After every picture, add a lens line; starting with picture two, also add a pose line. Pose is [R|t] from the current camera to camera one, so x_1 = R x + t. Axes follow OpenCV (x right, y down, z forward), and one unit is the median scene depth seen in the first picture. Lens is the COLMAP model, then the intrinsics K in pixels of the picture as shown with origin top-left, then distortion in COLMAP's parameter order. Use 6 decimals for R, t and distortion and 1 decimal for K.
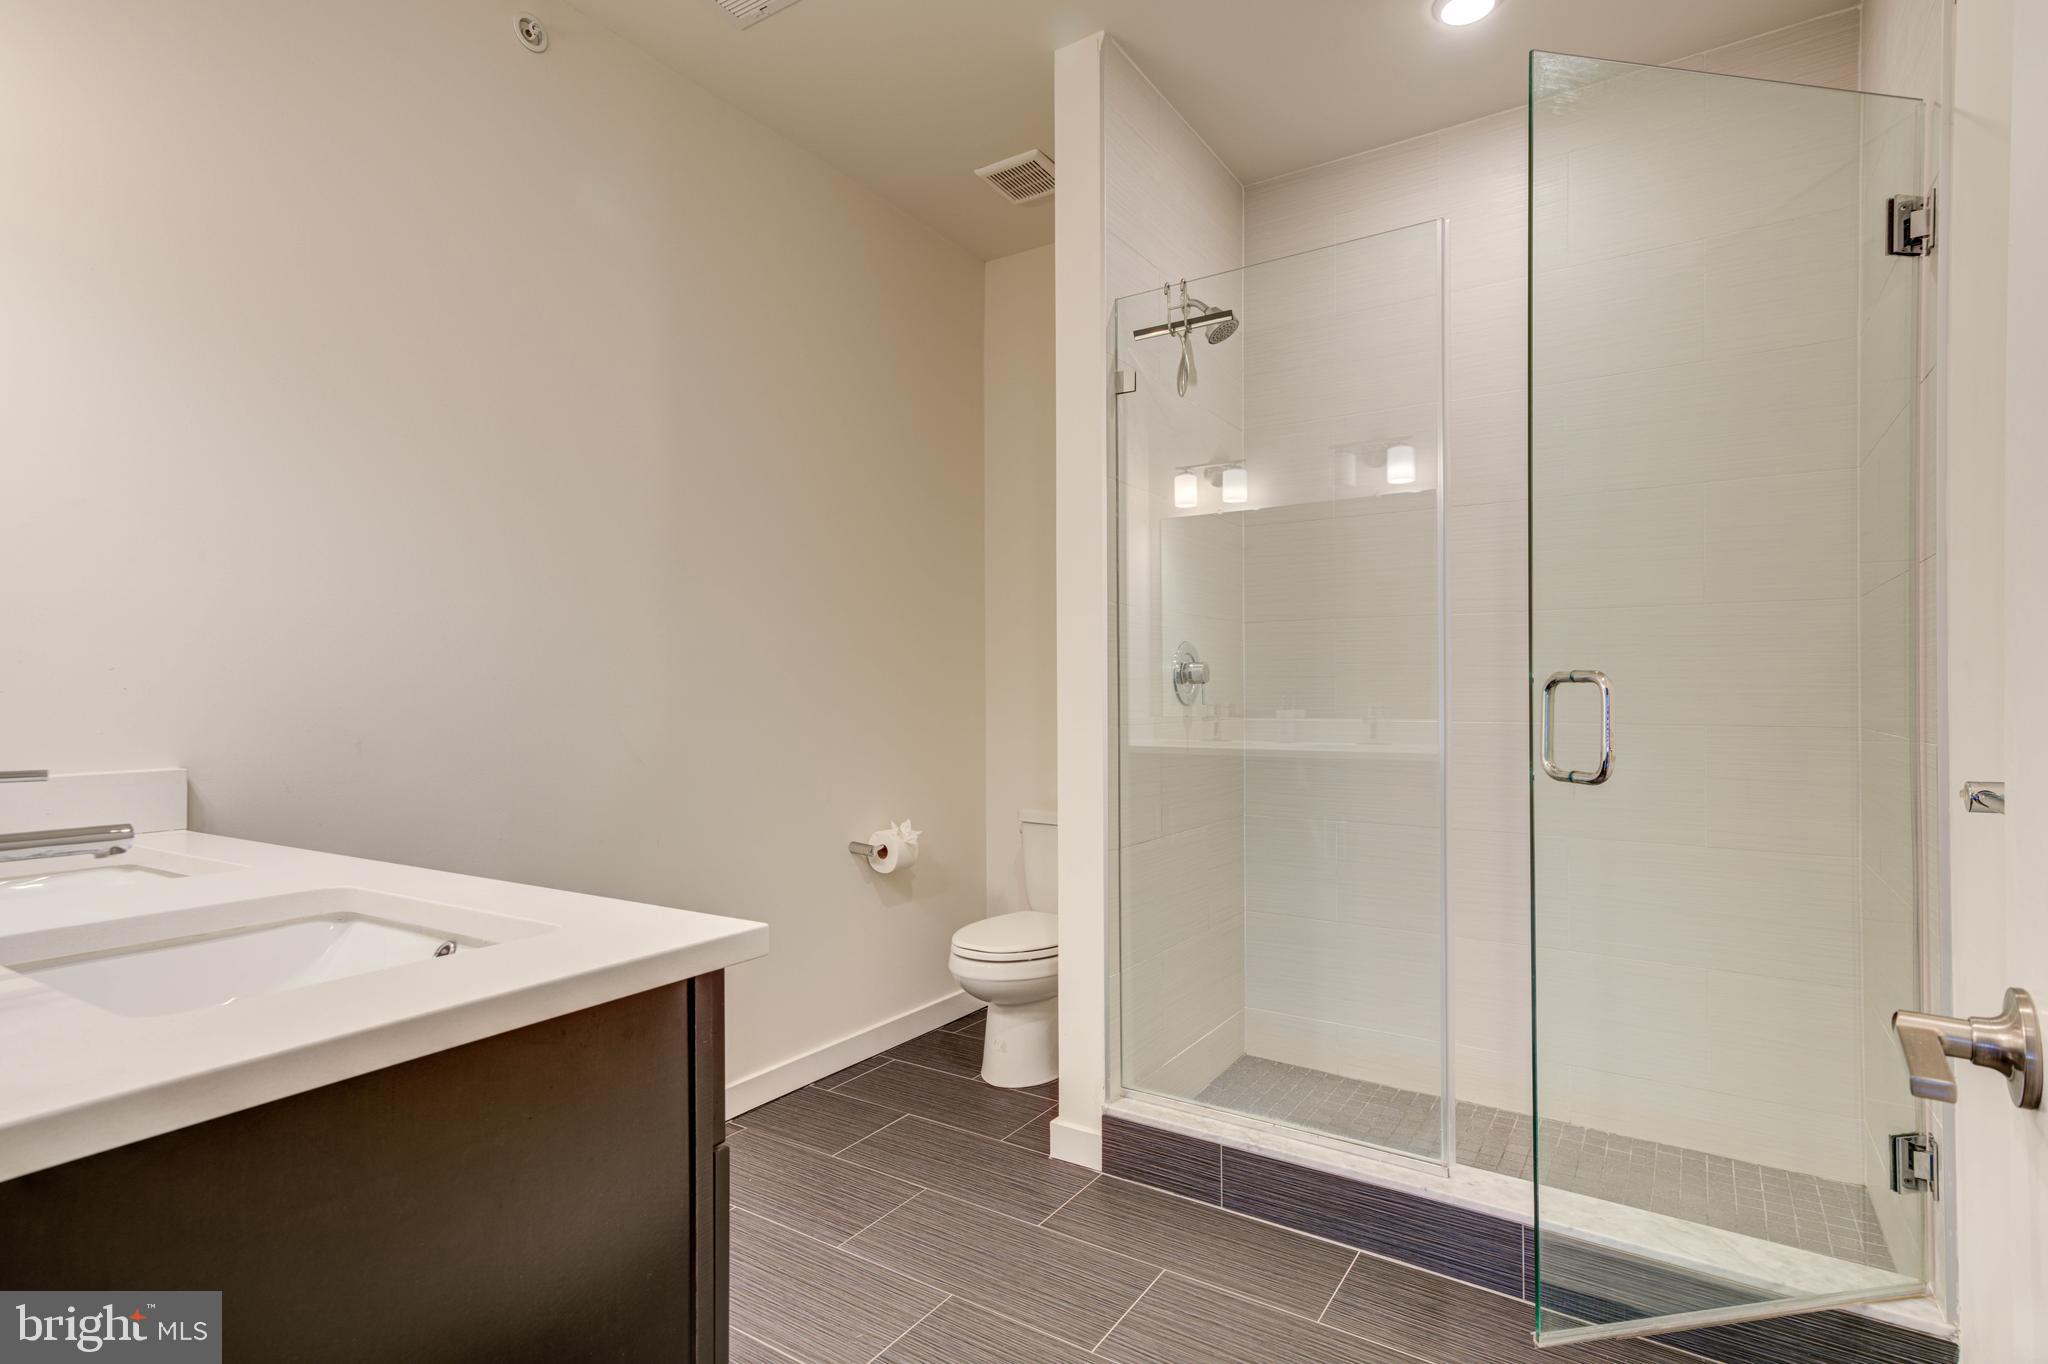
lens RADIAL K [[1004.3, 0, 1000.6], [0, 1004.3, 696.2], [0, 0, 1]] dist [0.000955, 0.009212]
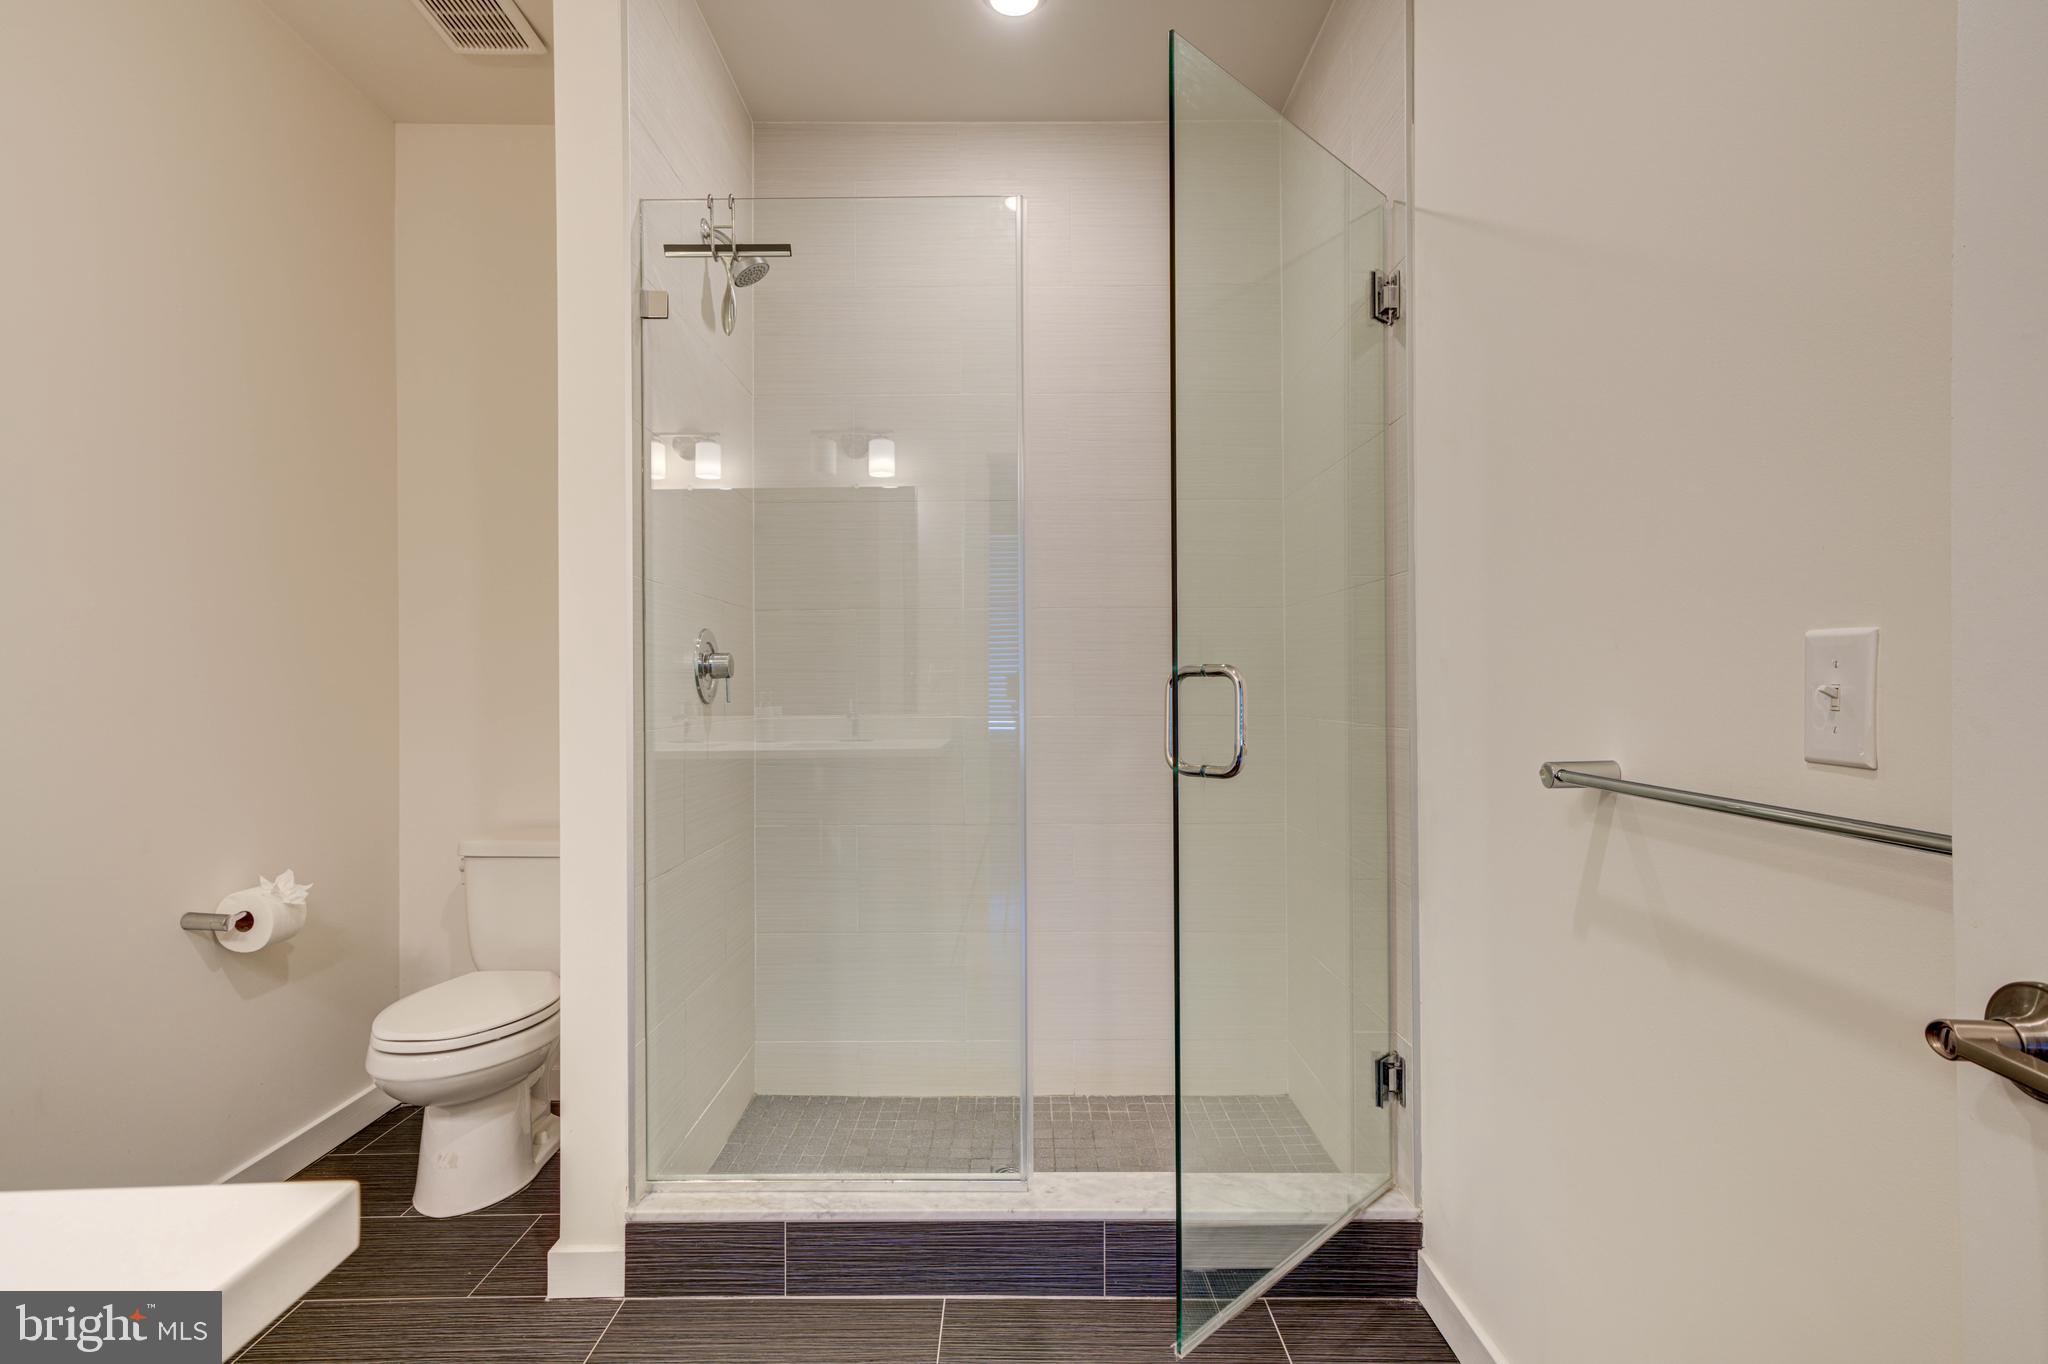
lens RADIAL K [[1016.3, 0, 1005.5], [0, 1016.3, 682.3], [0, 0, 1]] dist [0.001559, 0.015307]
pose [[0.833245, -0.000854, 0.552904, -0.091658], [0.006281, 0.999949, -0.007921, -0.000695], [-0.552869, 0.010073, 0.833208, 0.161197]]
